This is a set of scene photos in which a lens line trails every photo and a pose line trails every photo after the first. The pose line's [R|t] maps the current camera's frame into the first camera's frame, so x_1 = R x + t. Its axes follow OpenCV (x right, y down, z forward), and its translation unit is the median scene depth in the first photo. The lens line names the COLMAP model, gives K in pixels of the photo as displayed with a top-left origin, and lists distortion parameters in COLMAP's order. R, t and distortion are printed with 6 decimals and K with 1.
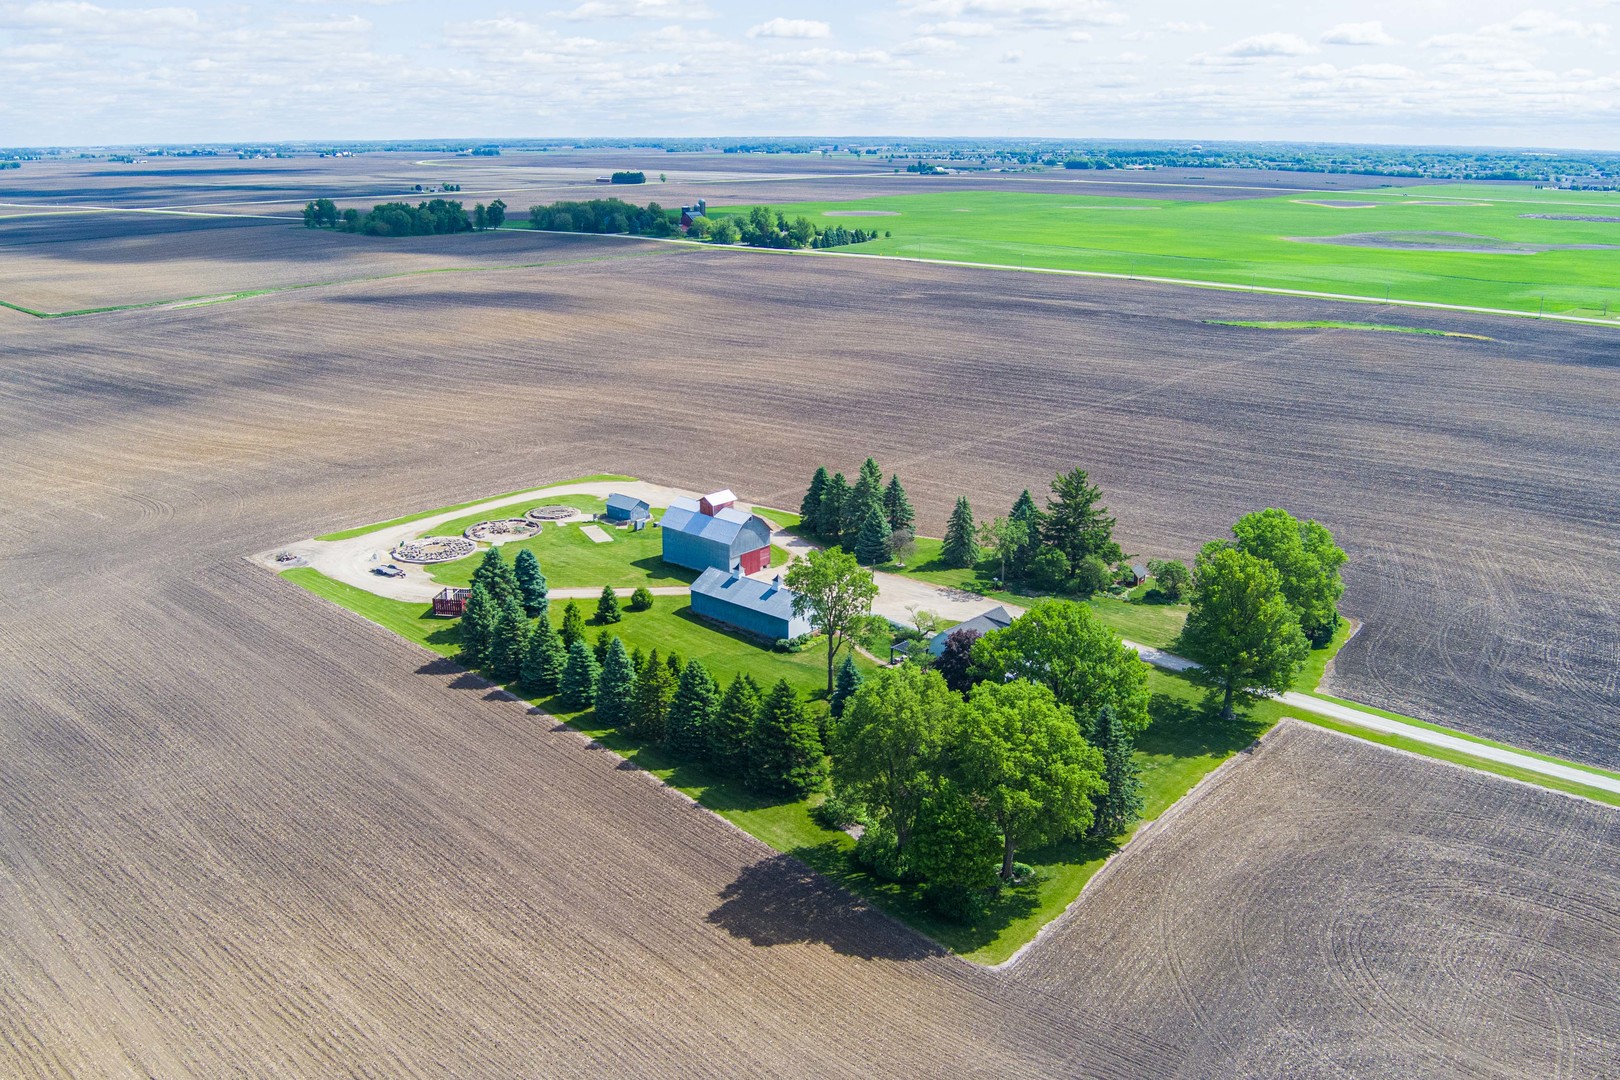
lens RADIAL K [[1310.3, 0, 810.0], [0, 1310.3, 540.0], [0, 0, 1]] dist [-0.074418, 0.012968]
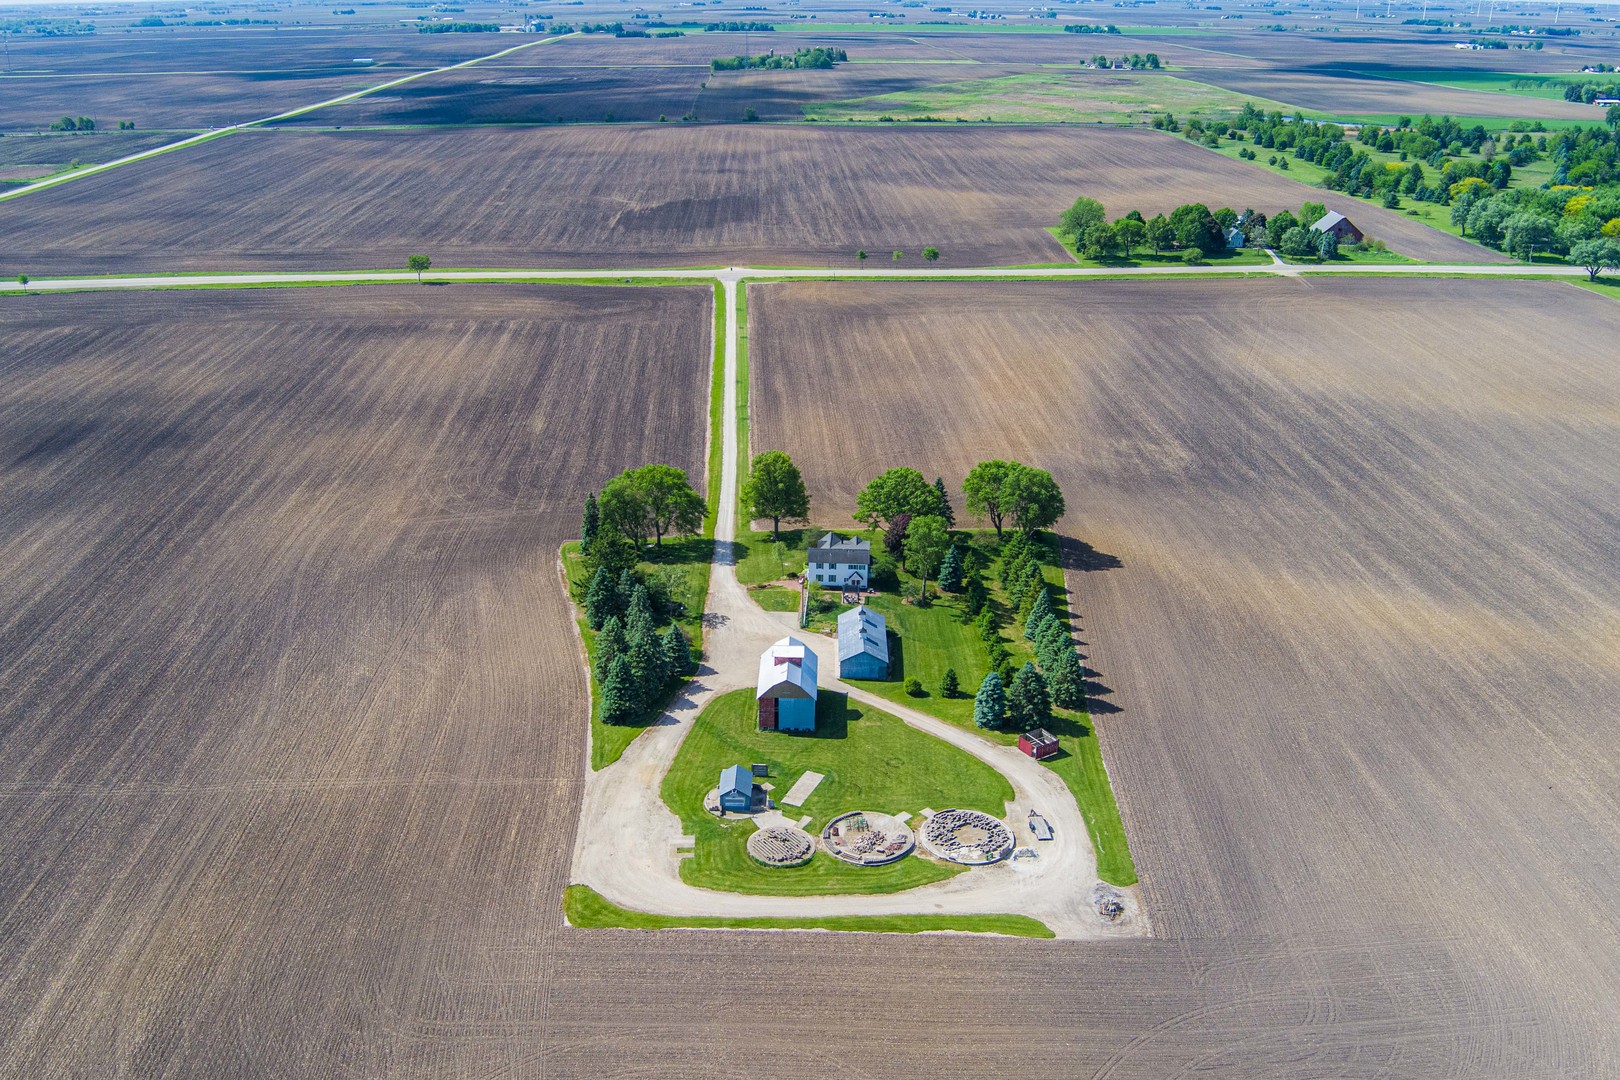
lens RADIAL K [[1395.7, 0, 777.6], [0, 1395.7, 538.9], [0, 0, 1]] dist [-0.072772, 0.004176]
pose [[-0.621301, -0.297636, 0.724843, -0.855011], [0.229412, 0.815420, 0.531470, -0.708019], [-0.749237, 0.496490, -0.438340, 1.444432]]
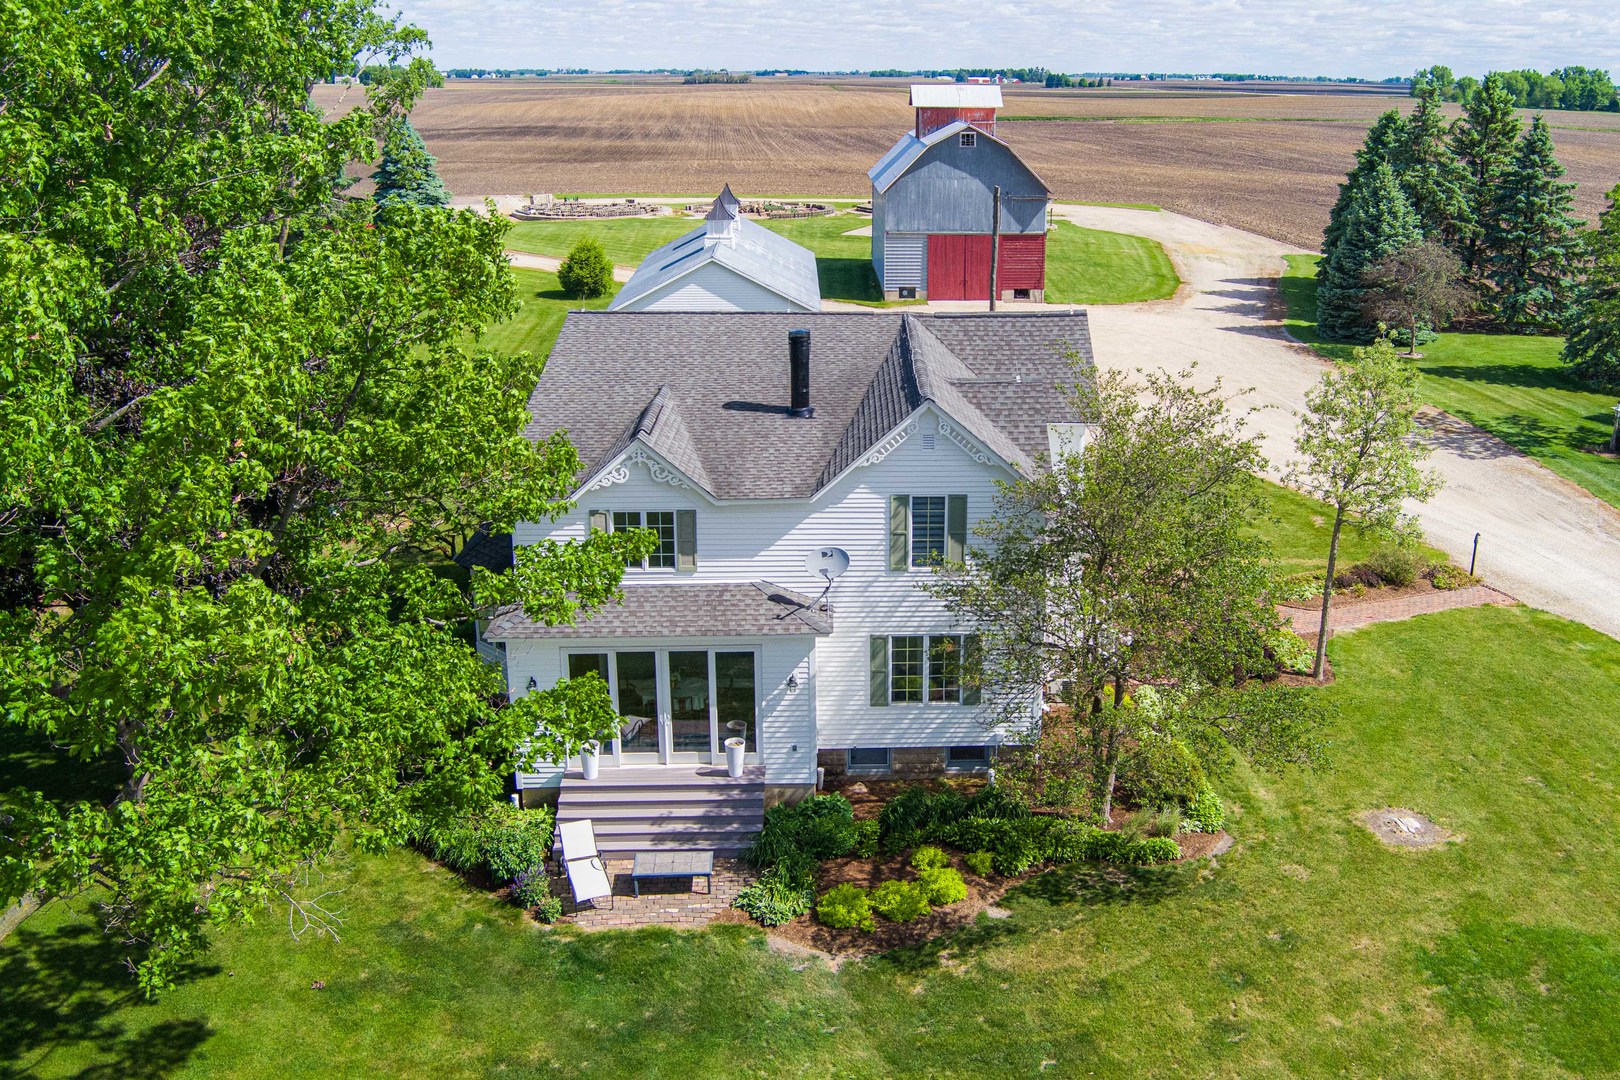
lens RADIAL K [[1445.2, 0, 903.7], [0, 1445.2, 478.8], [0, 0, 1]] dist [-0.071285, 0.003318]
pose [[0.703668, 0.194023, -0.683525, 0.228296], [-0.216538, 0.974792, 0.053783, 0.055355], [0.676729, 0.110163, 0.727943, 0.685393]]
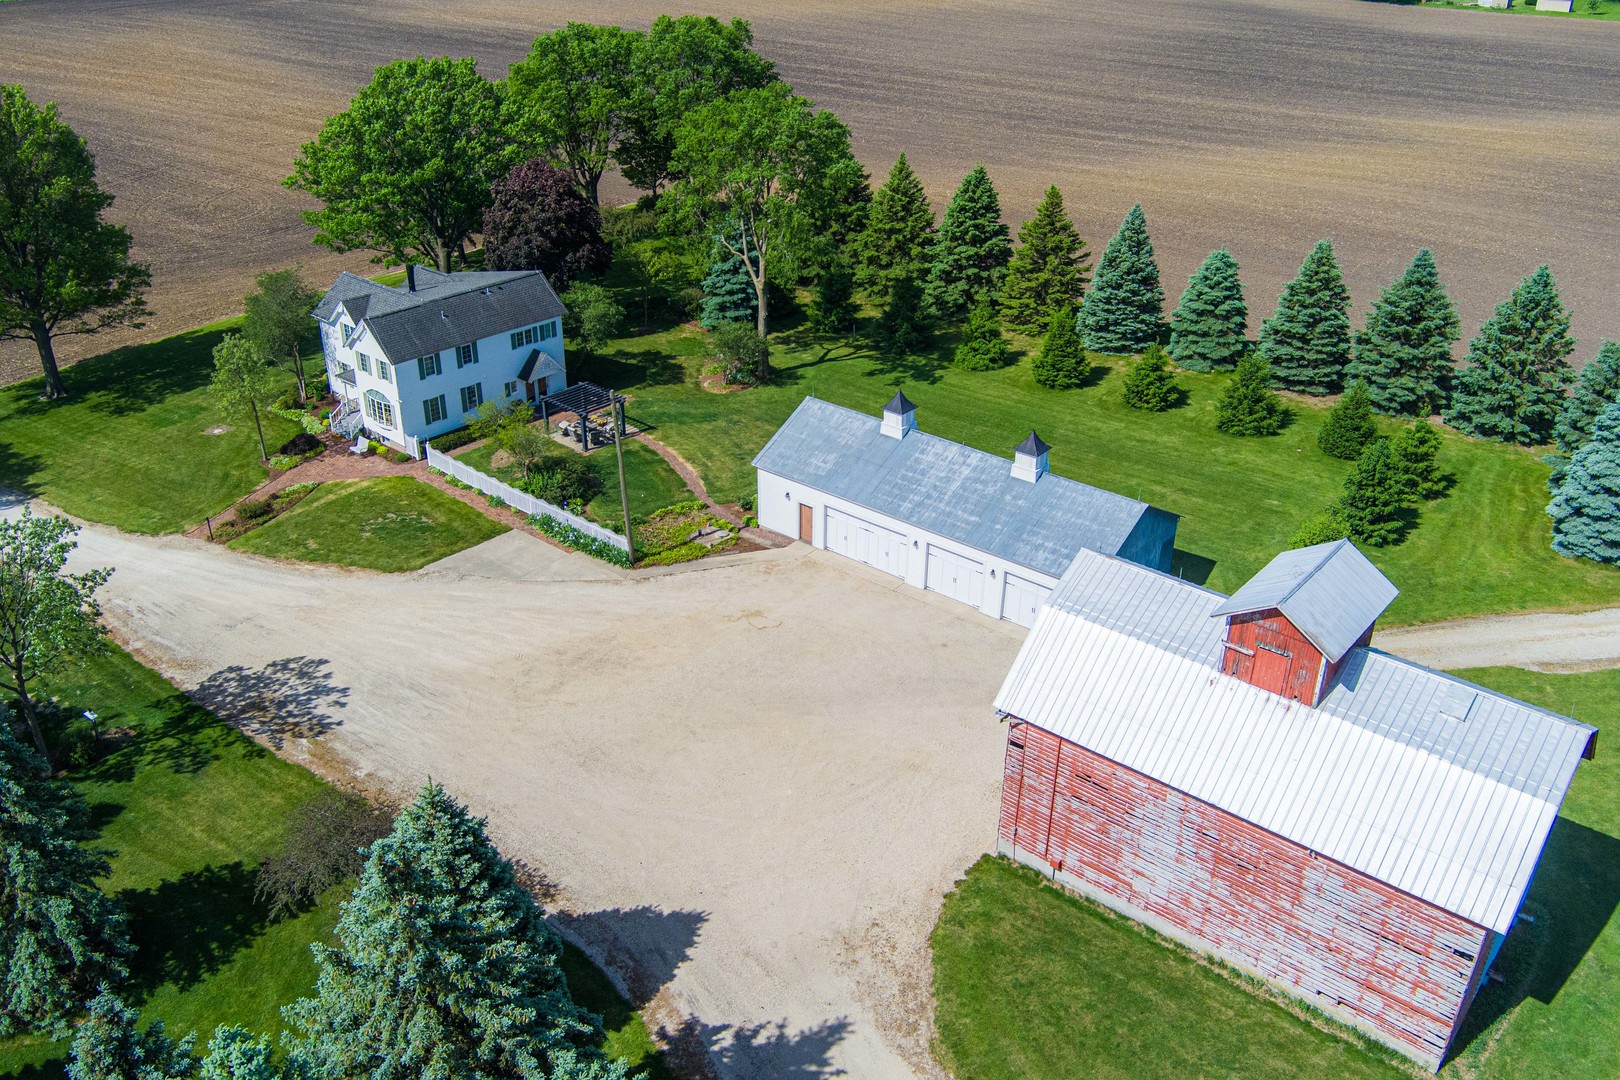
lens RADIAL K [[1310.3, 0, 810.0], [0, 1310.3, 540.0], [0, 0, 1]] dist [-0.074418, 0.012968]
pose [[-0.999896, -0.005211, -0.013480, 0.006877], [-0.013249, 0.703123, 0.710945, -0.170976], [0.005773, 0.711049, -0.703119, 1.113738]]
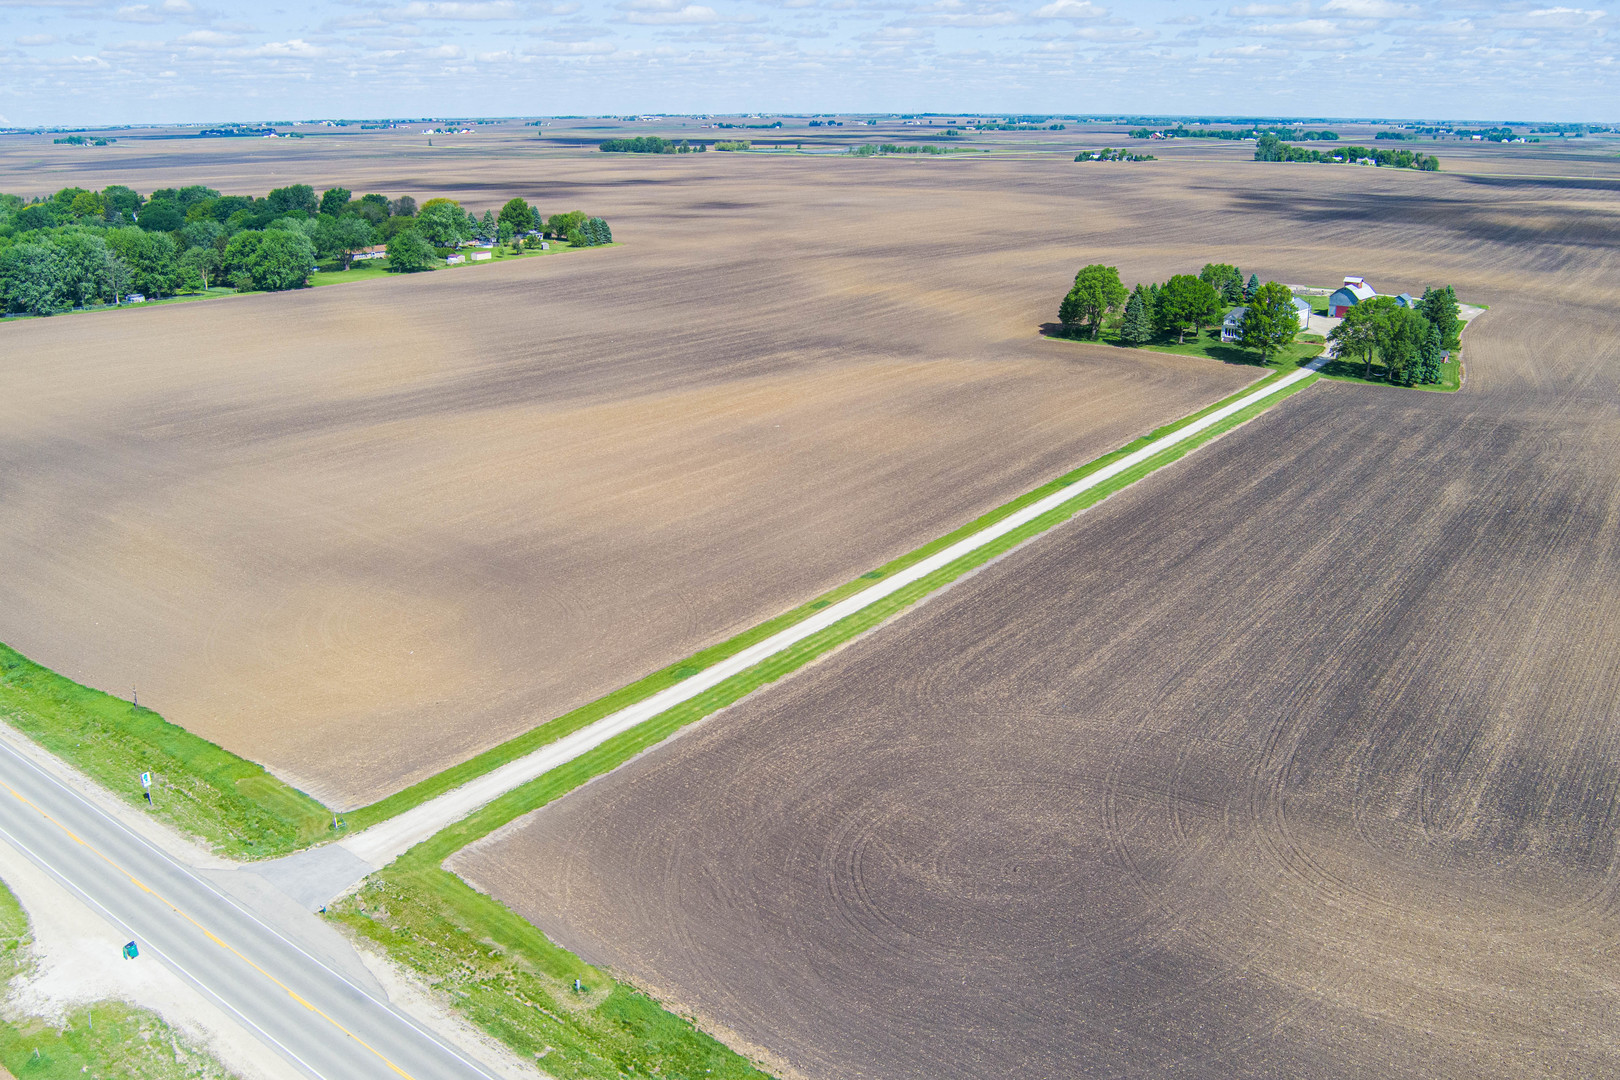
lens RADIAL K [[1331.3, 0, 800.9], [0, 1331.3, 574.8], [0, 0, 1]] dist [-0.069894, 0.009379]
pose [[0.008711, 0.330800, -0.943661, 1.923740], [-0.293251, 0.903049, 0.313856, -0.006388], [0.955996, 0.273995, 0.104874, 0.109829]]
